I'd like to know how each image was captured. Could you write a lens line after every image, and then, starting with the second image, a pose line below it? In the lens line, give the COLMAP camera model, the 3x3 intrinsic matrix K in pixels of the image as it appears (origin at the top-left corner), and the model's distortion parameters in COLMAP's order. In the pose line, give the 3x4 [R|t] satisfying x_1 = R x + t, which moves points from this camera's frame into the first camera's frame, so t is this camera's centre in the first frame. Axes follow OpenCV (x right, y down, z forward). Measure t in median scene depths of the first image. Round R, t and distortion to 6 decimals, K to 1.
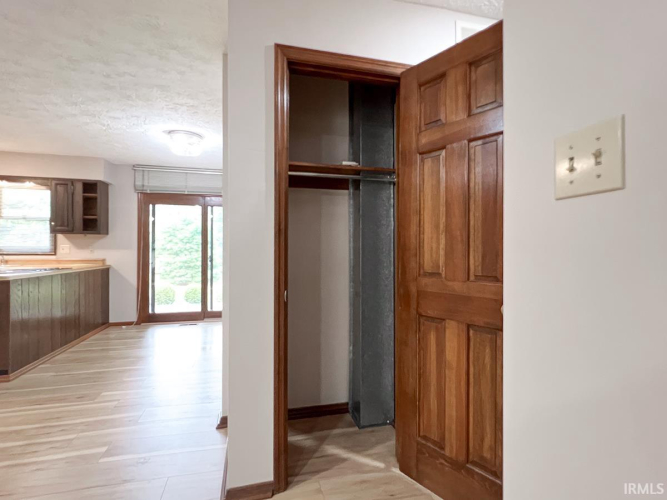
lens RADIAL K [[331.4, 0, 334.4], [0, 331.4, 251.3], [0, 0, 1]] dist [-0.005826, 0.002341]
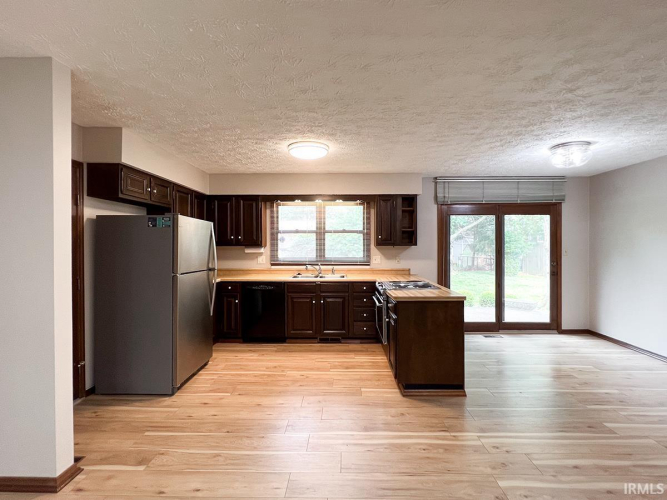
lens RADIAL K [[331.4, 0, 360.2], [0, 331.4, 248.8], [0, 0, 1]] dist [-0.005826, 0.002341]
pose [[0.970952, -0.004208, -0.239239, -0.607885], [0.005475, 0.999974, 0.004631, -0.047271], [0.239213, -0.005807, 0.970950, -0.055090]]
